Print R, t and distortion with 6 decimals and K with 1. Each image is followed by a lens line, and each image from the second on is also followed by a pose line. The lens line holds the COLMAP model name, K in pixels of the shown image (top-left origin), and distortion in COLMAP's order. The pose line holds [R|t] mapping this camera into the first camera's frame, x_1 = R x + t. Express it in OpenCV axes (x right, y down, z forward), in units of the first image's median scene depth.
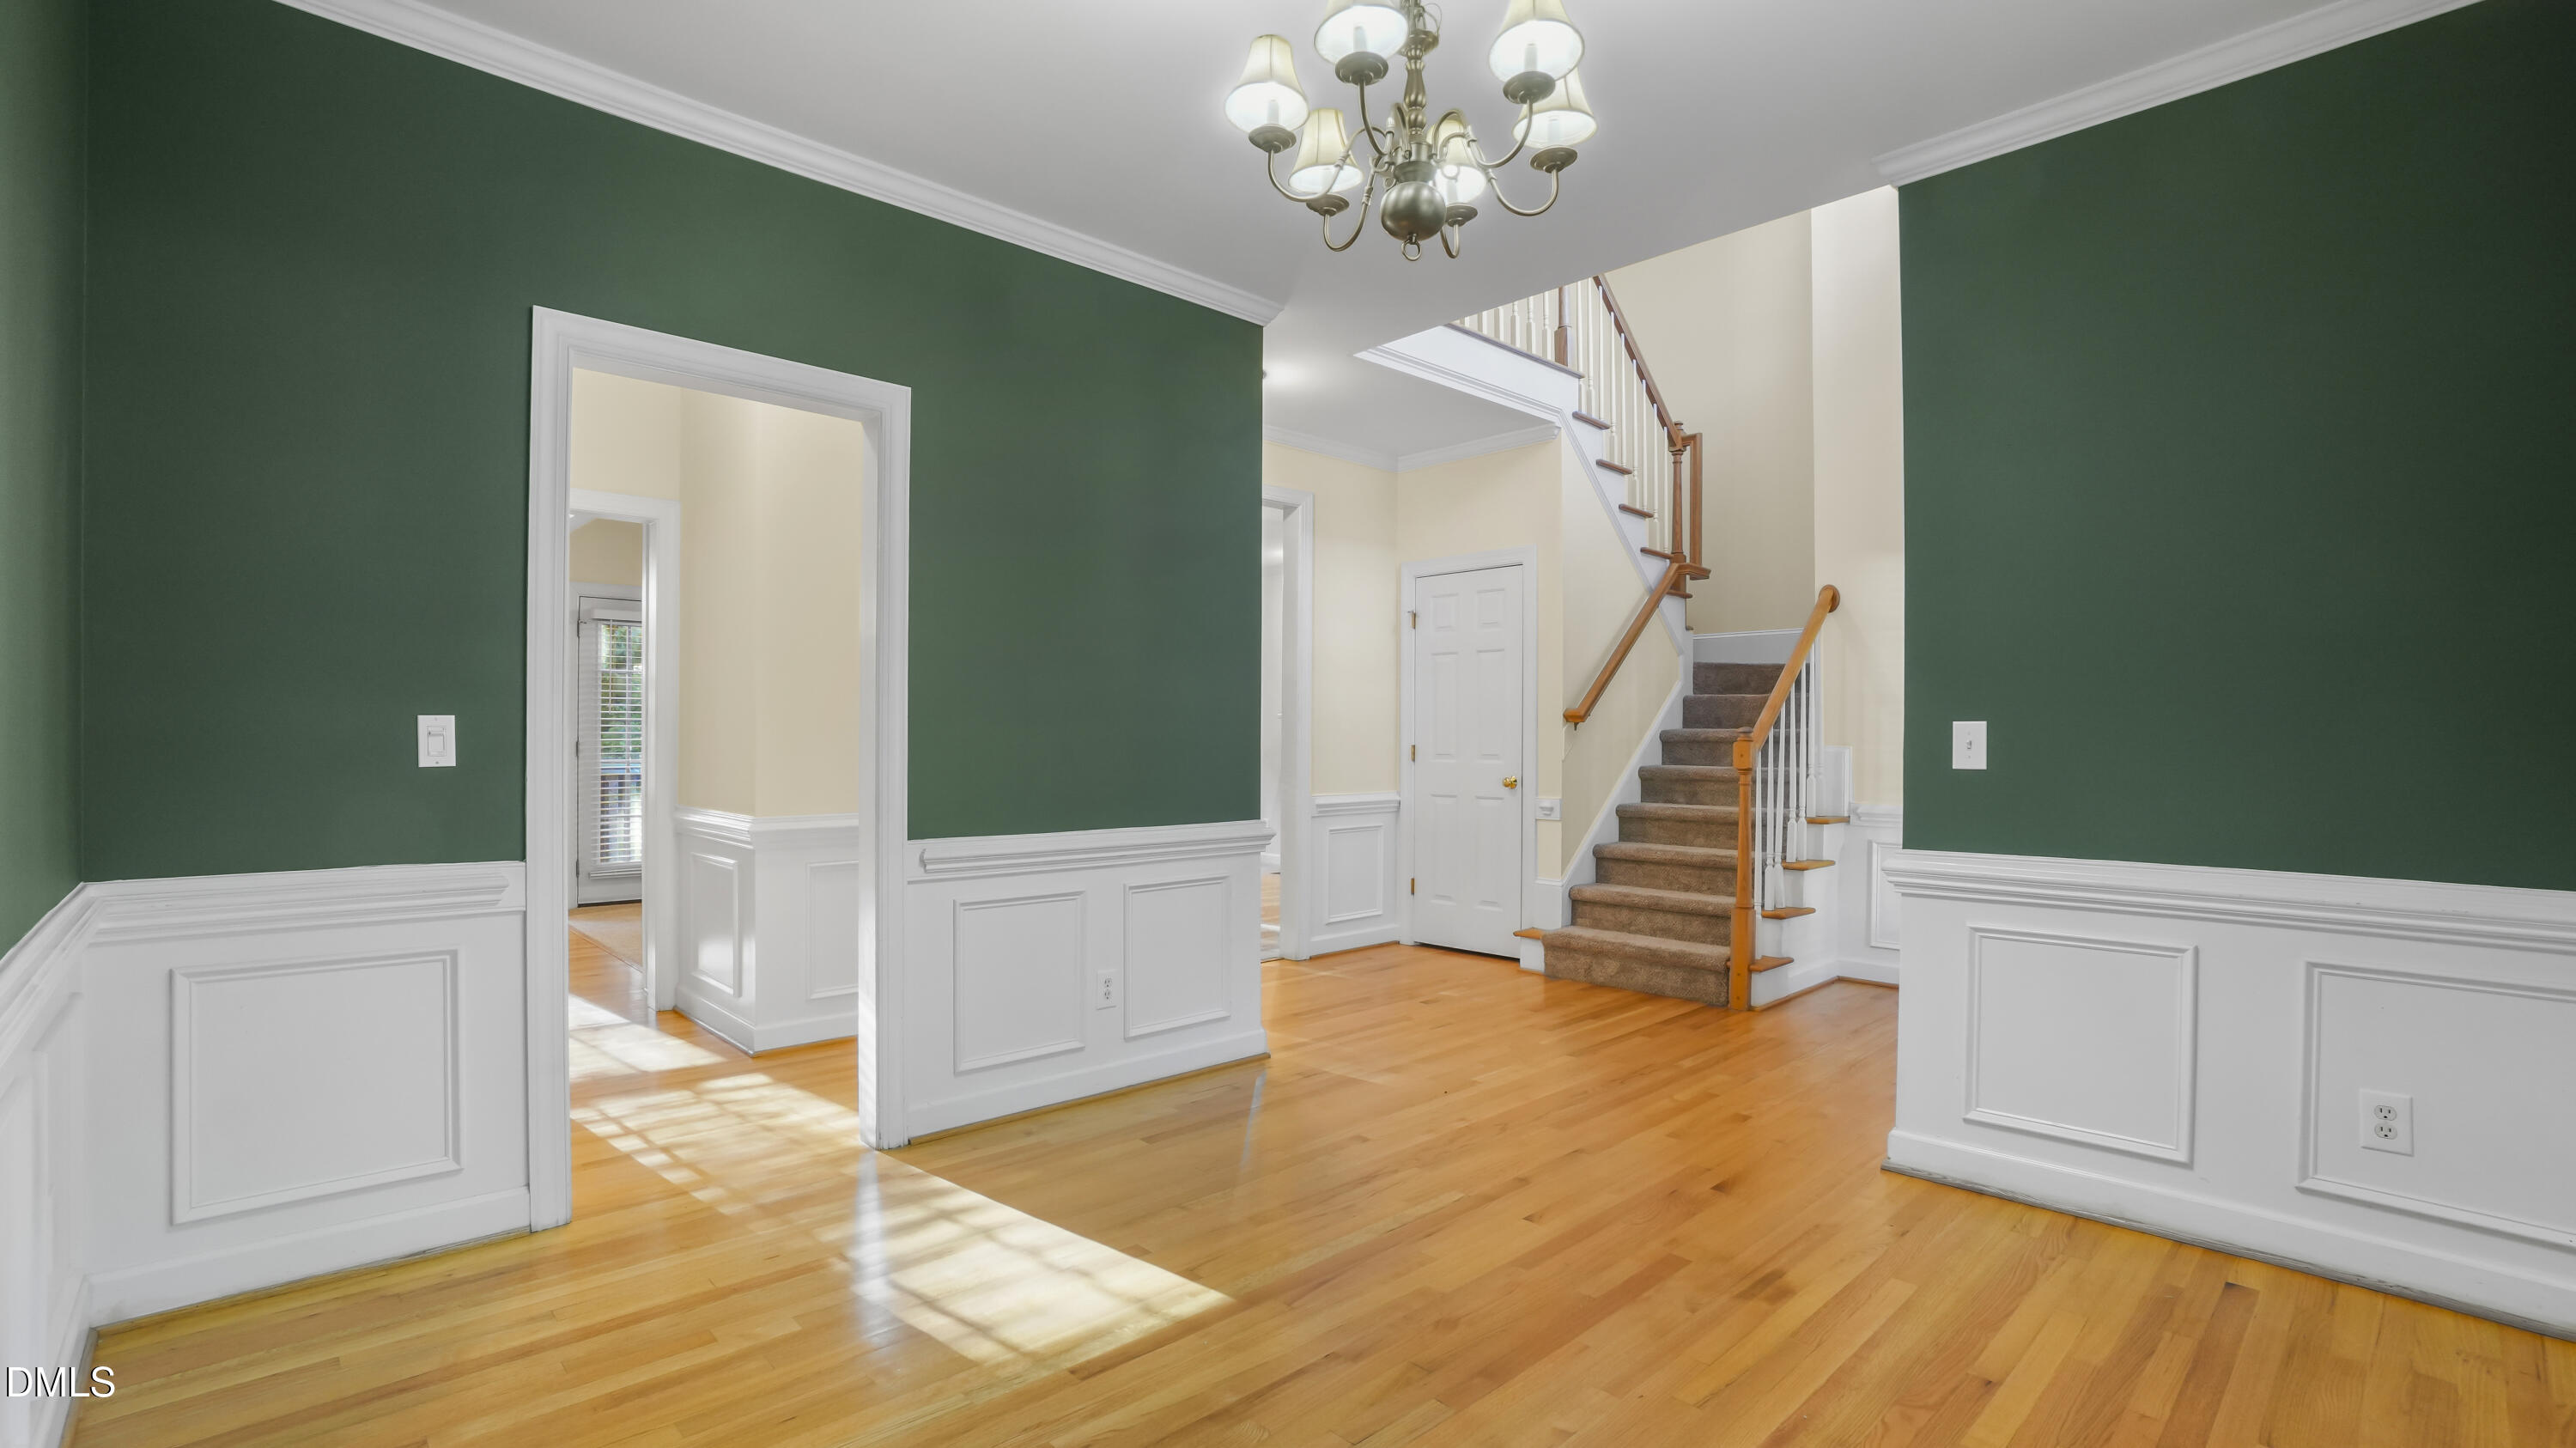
lens RADIAL K [[1158.3, 0, 1287.3], [0, 1158.3, 747.2], [0, 0, 1]] dist [-0.061496, 0.018804]
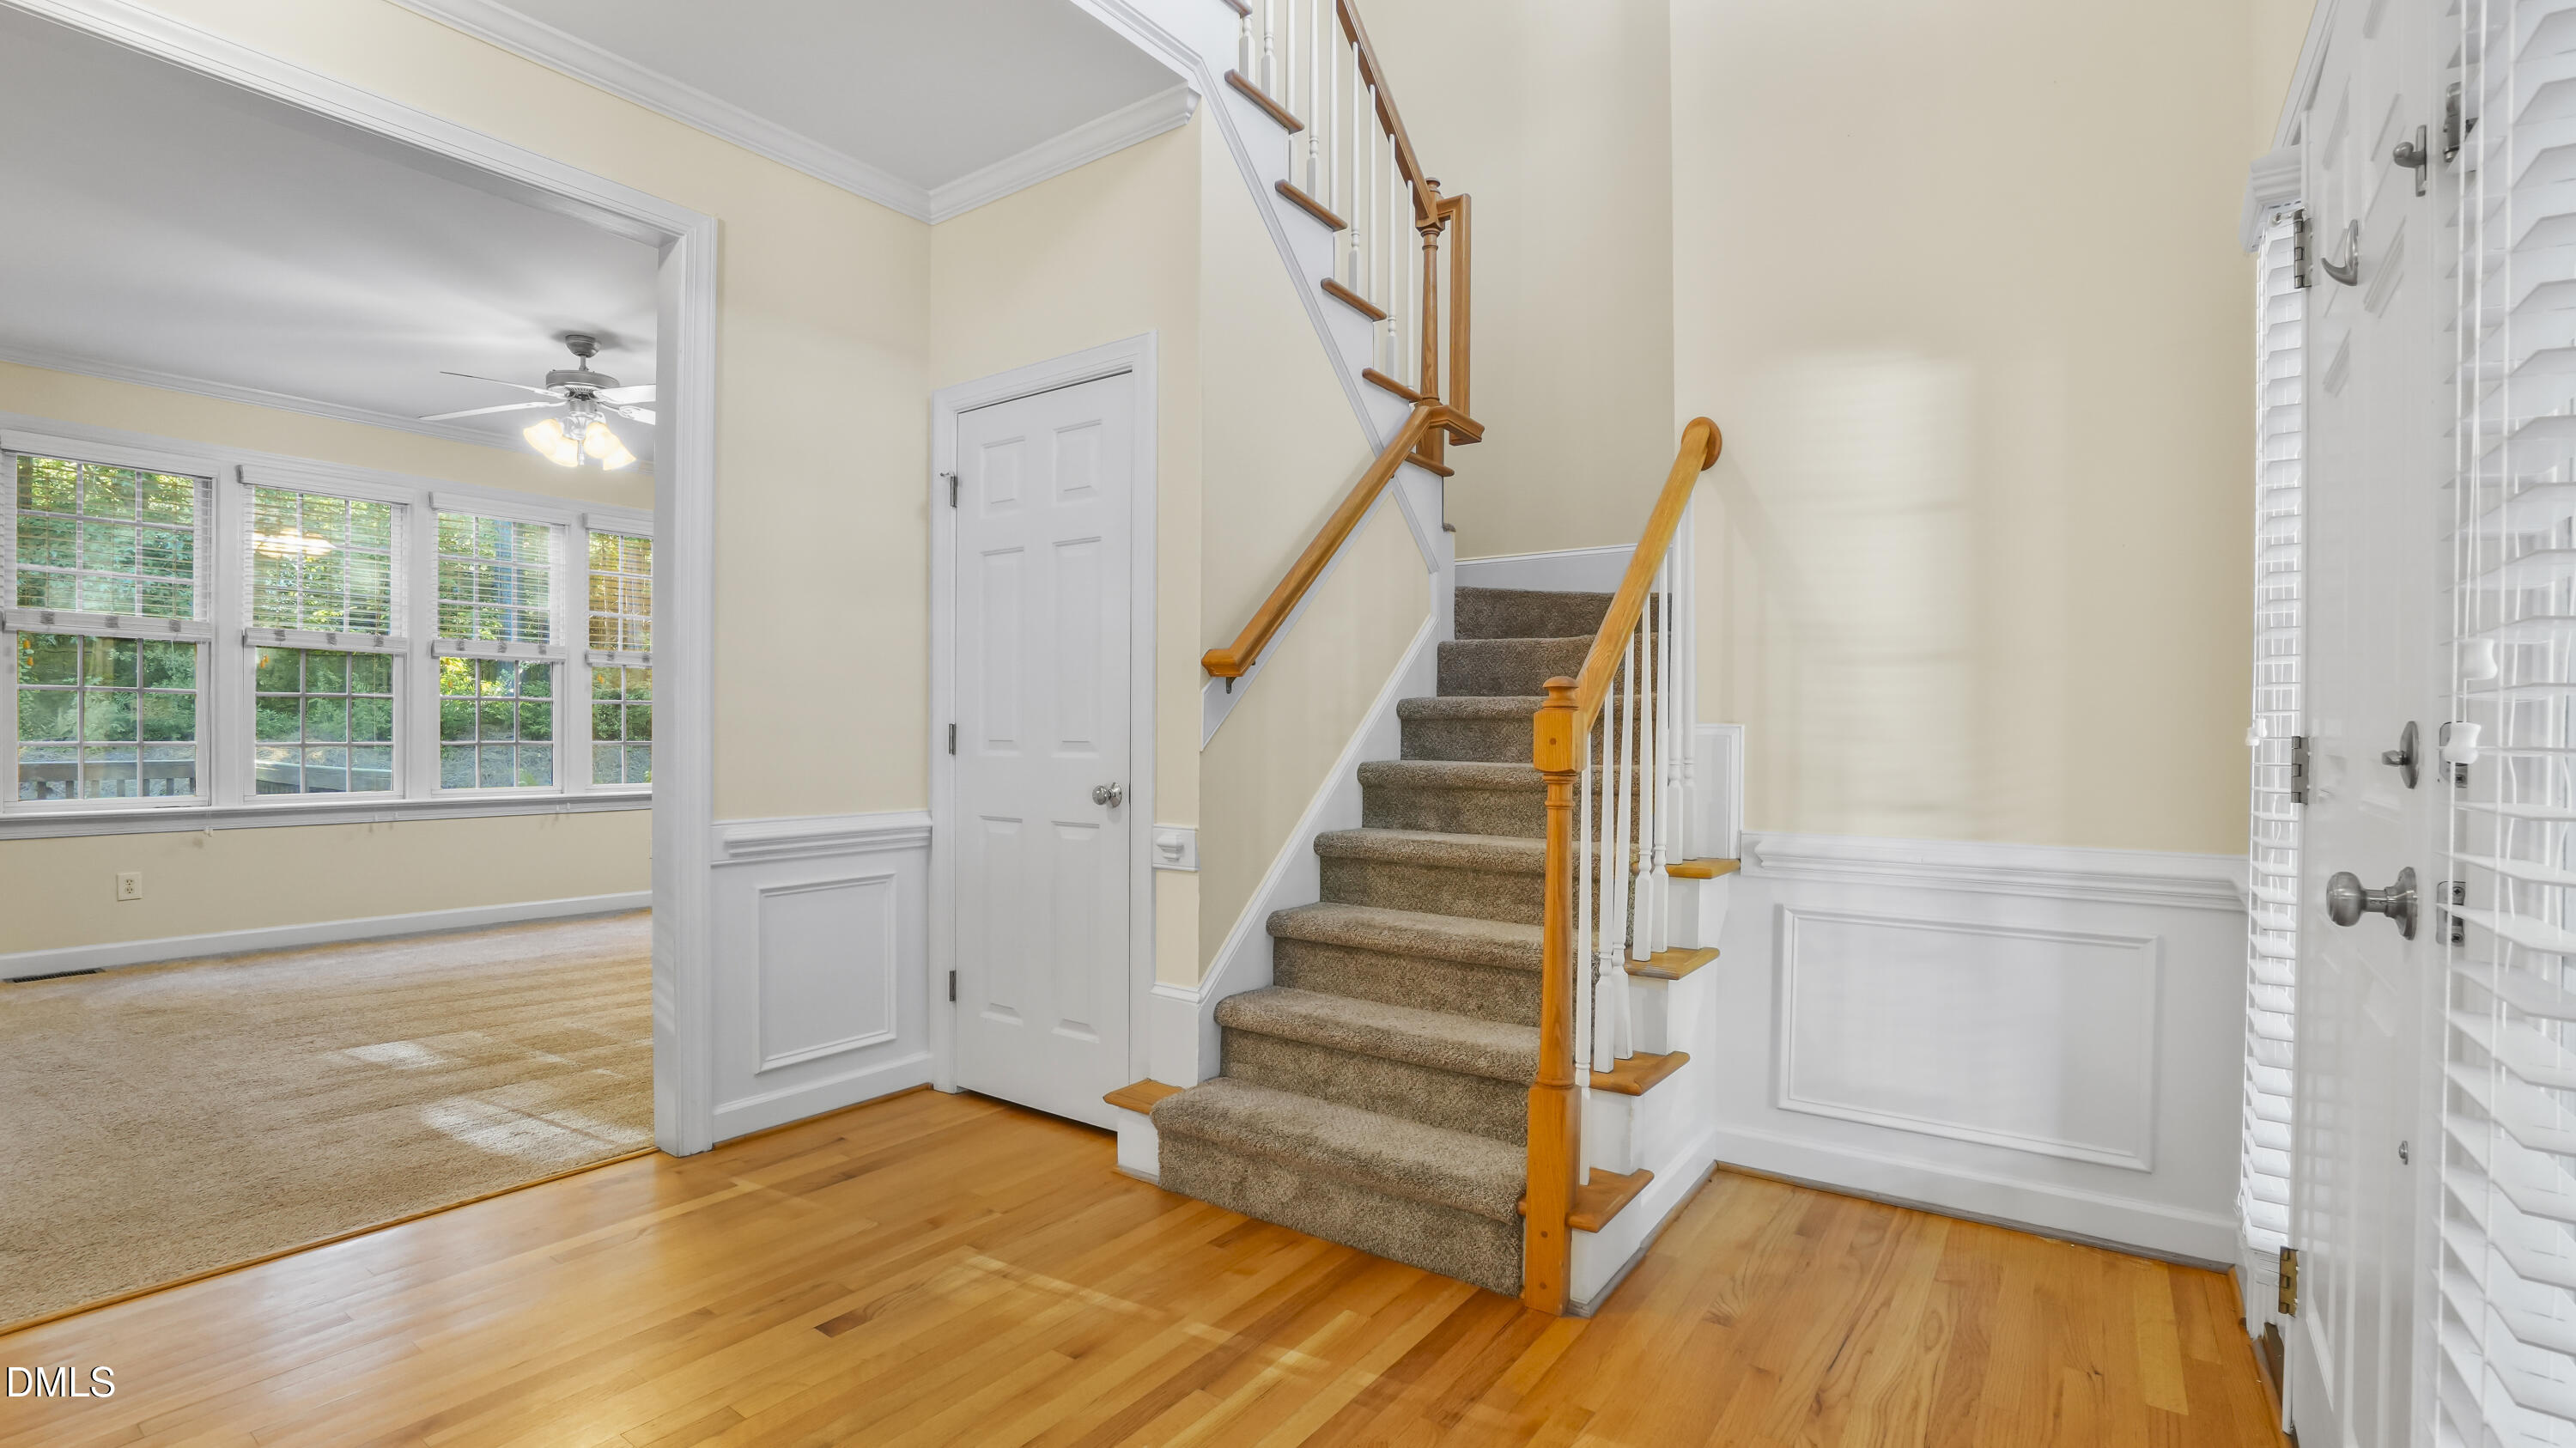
lens RADIAL K [[1158.3, 0, 1300.5], [0, 1158.3, 743.8], [0, 0, 1]] dist [-0.061496, 0.018804]
pose [[0.980244, 0.000292, 0.197792, 0.190184], [-0.000948, 0.999994, 0.003222, 0.006510], [-0.197790, -0.003346, 0.980239, 0.521569]]
